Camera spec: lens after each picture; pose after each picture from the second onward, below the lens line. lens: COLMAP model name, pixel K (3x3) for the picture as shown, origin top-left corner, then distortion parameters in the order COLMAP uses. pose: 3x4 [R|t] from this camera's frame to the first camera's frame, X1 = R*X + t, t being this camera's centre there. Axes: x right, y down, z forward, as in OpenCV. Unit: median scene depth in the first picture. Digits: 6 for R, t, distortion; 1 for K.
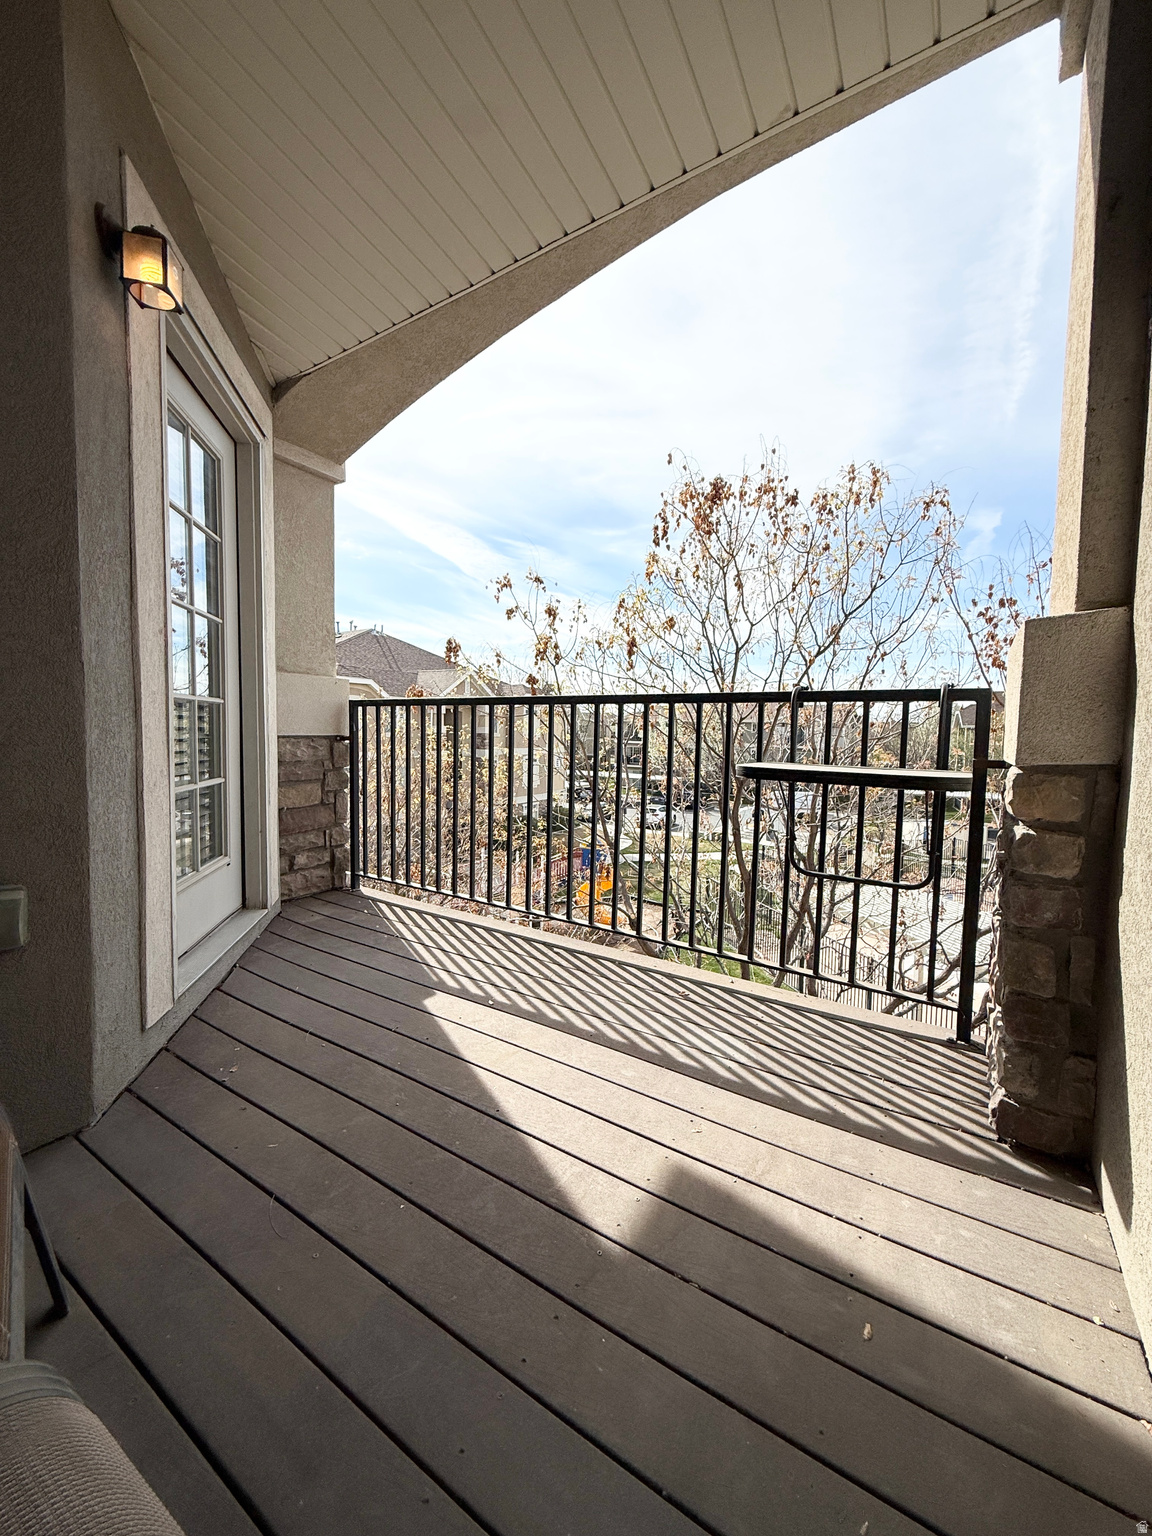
lens RADIAL K [[608.6, 0, 575.4], [0, 608.6, 764.8], [0, 0, 1]] dist [-0.002452, 0.000146]
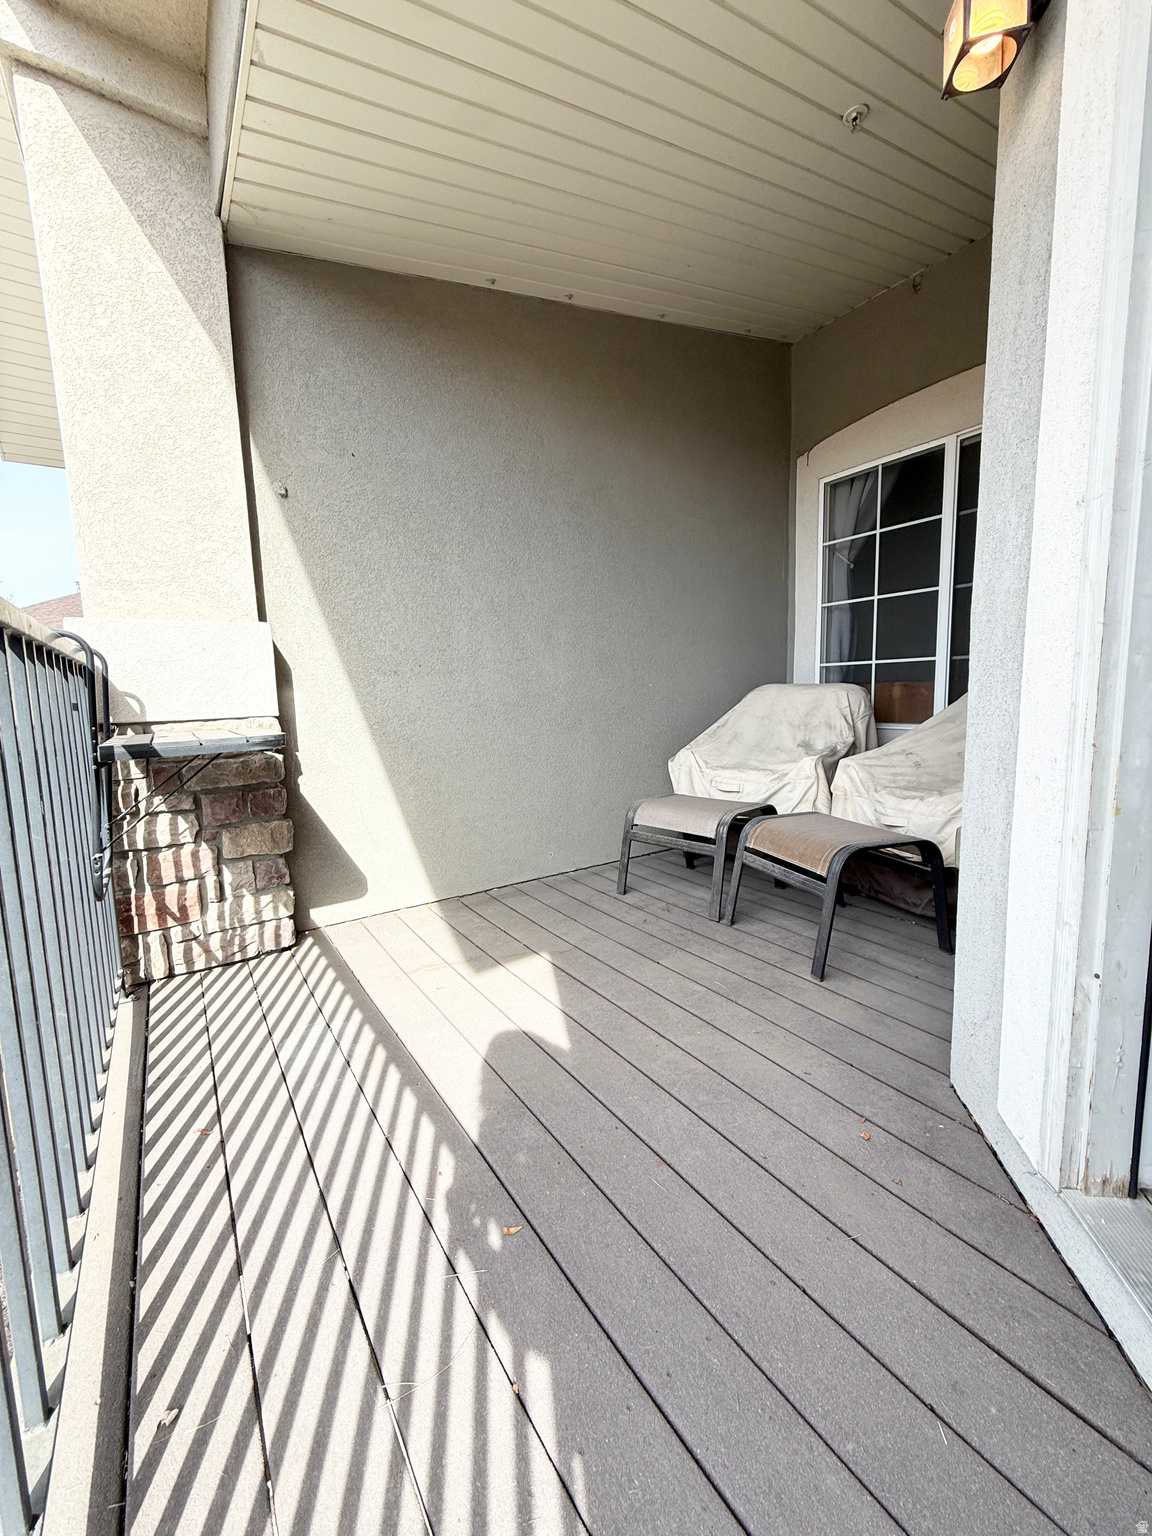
lens RADIAL K [[608.6, 0, 575.4], [0, 608.6, 764.8], [0, 0, 1]] dist [-0.002452, 0.000146]
pose [[-0.924216, -0.040153, 0.379752, -0.561279], [0.033001, 0.982338, 0.184183, -0.125750], [-0.380440, 0.182757, -0.906568, 1.958338]]
